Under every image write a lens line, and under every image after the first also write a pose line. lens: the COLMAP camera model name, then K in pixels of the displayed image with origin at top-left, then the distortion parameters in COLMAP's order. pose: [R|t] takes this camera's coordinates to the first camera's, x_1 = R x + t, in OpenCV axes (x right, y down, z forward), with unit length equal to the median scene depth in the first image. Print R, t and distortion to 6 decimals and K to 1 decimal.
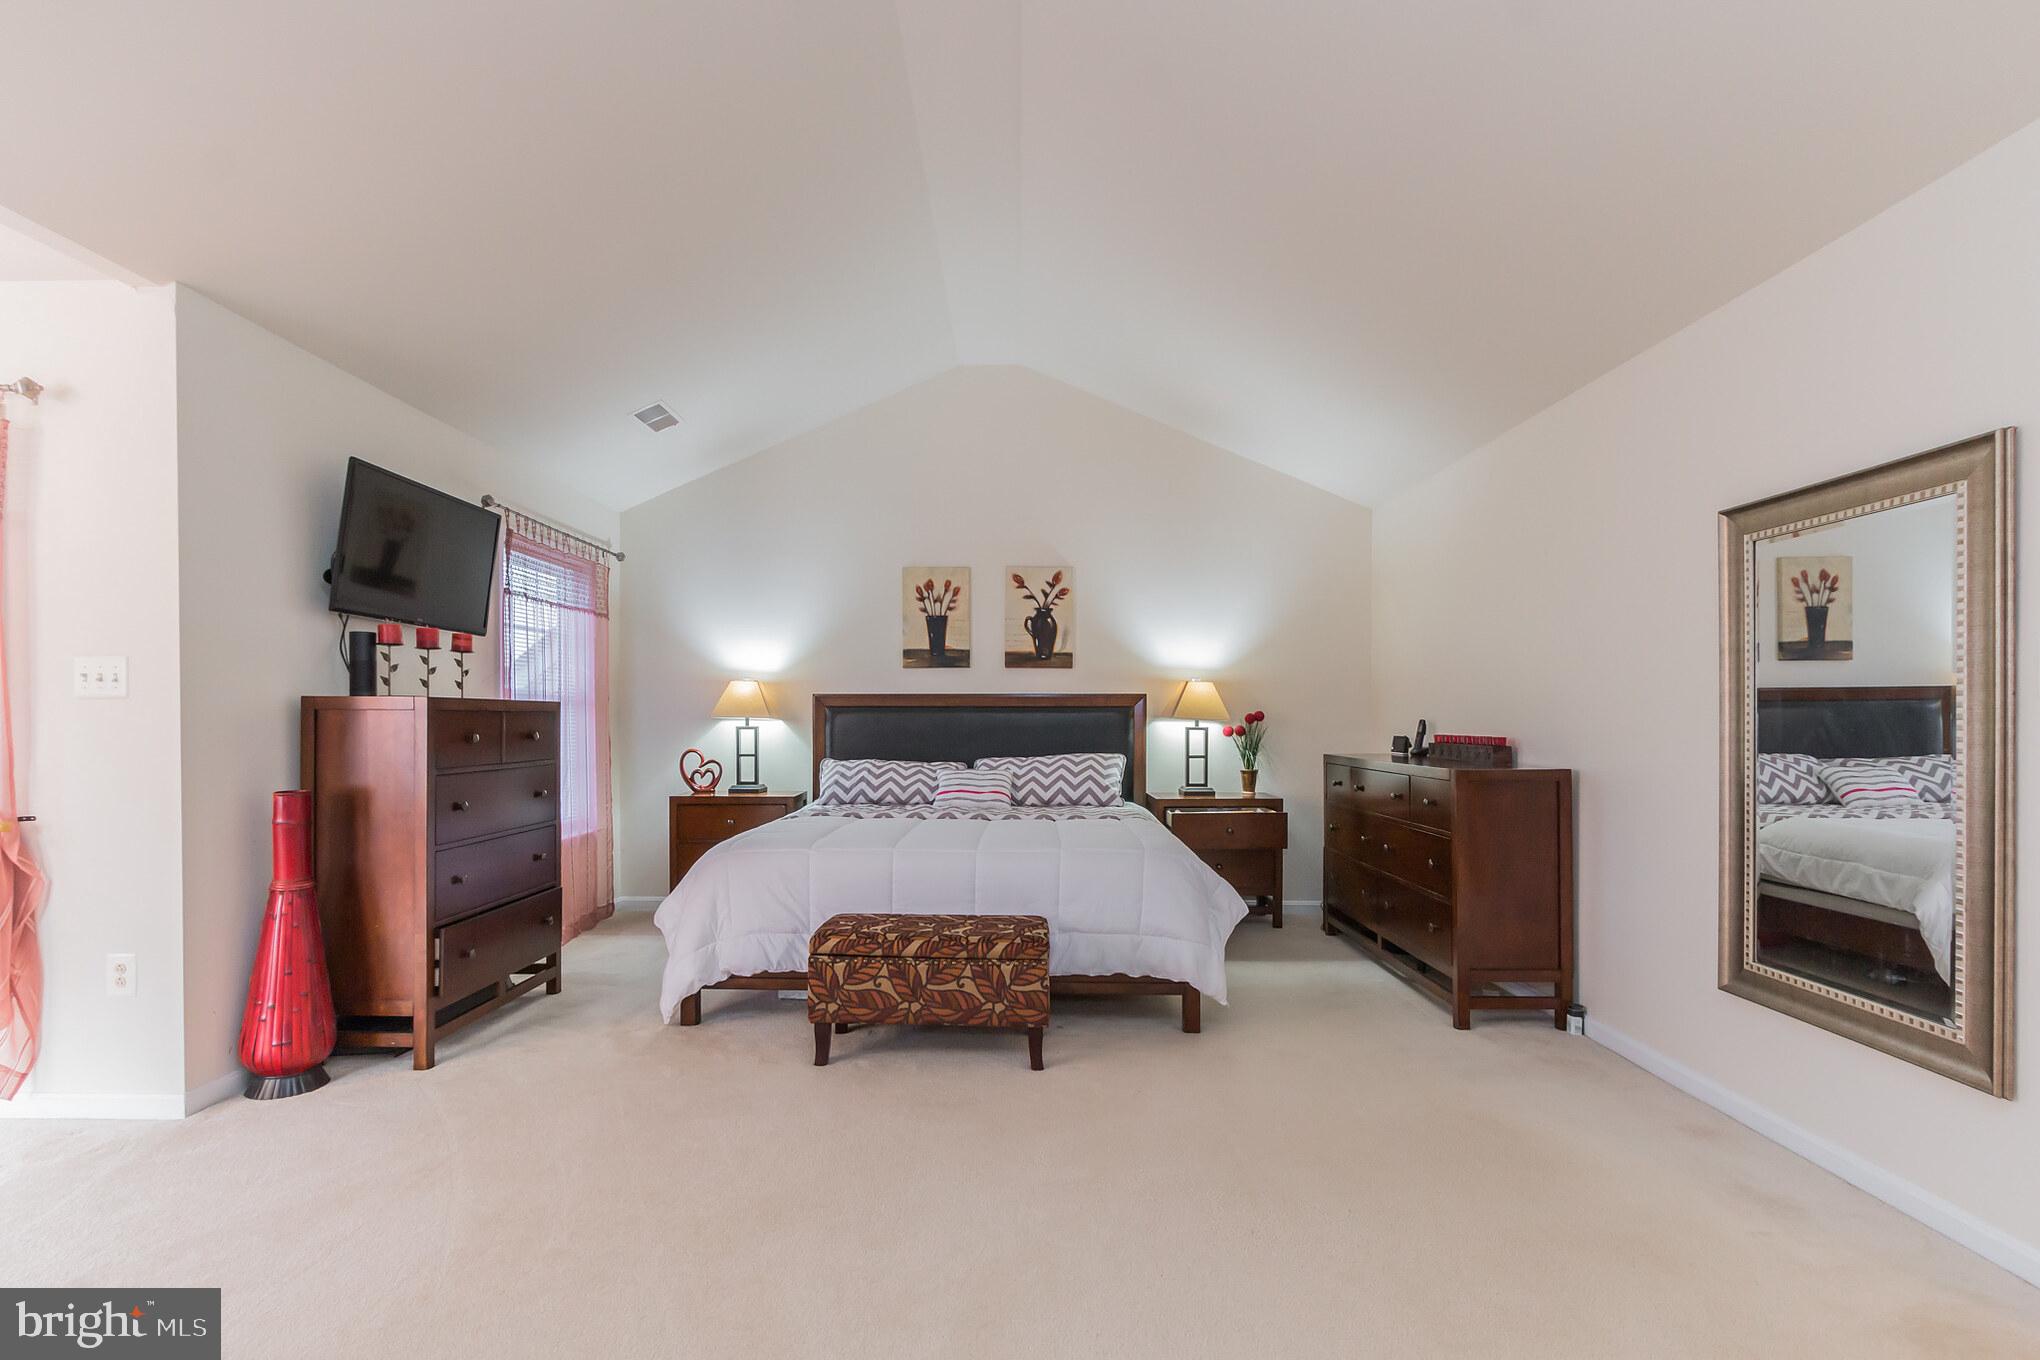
lens RADIAL K [[949.2, 0, 999.9], [0, 949.2, 720.9], [0, 0, 1]] dist [0.005291, -0.001597]
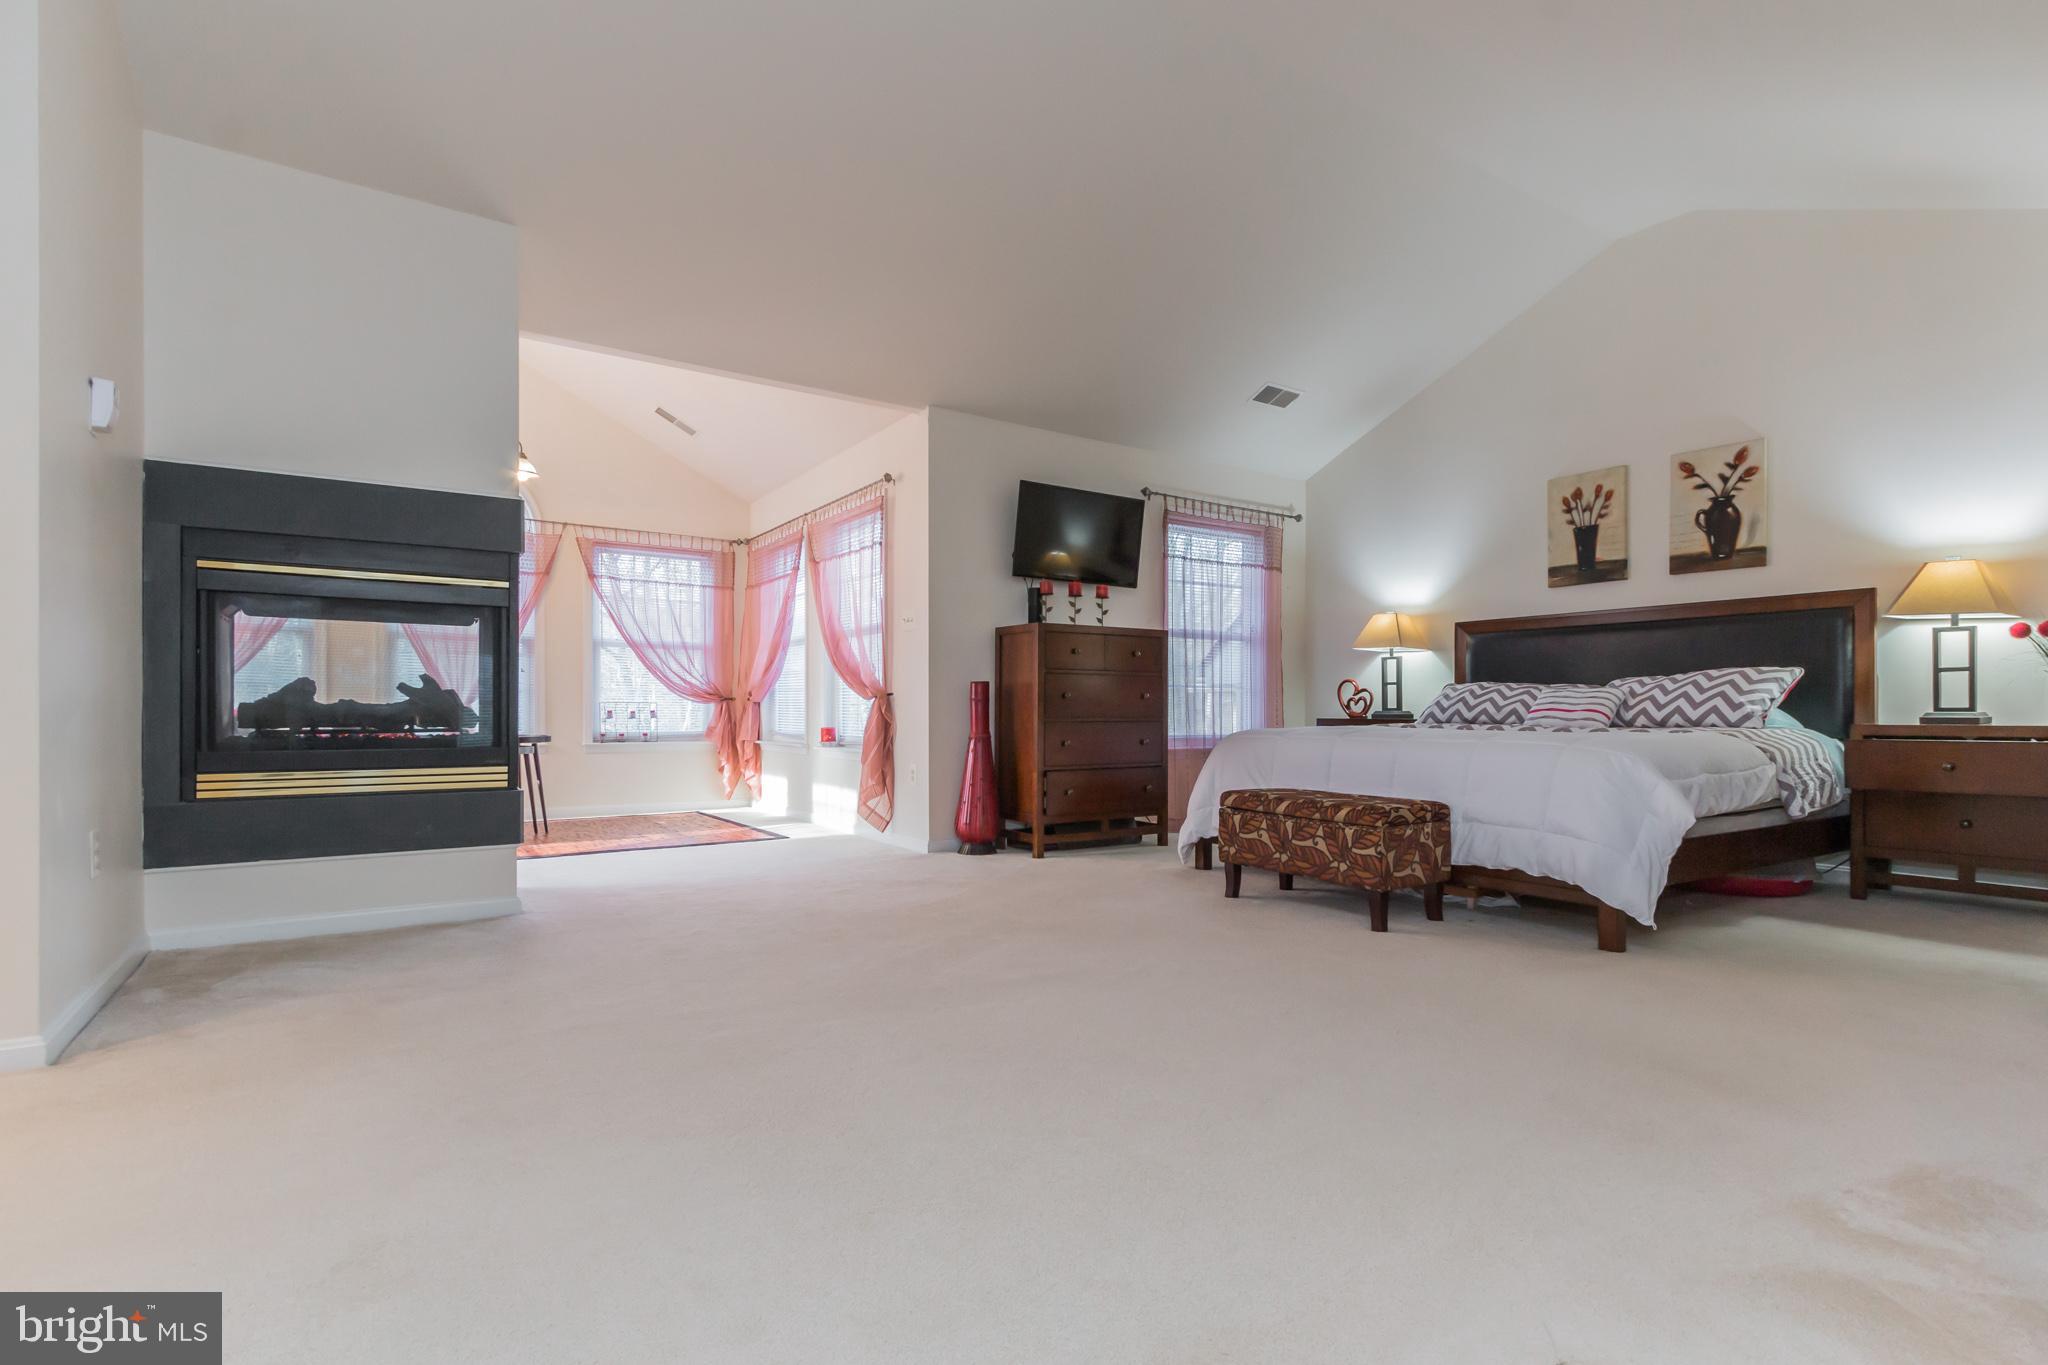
lens RADIAL K [[973.1, 0, 1025.6], [0, 973.1, 697.2], [0, 0, 1]] dist [0.005185, 0.000632]
pose [[0.578274, -0.011369, -0.815764, 0.403000], [-0.000358, 0.999899, -0.014189, 0.069665], [0.815843, 0.008498, 0.578211, 0.028432]]
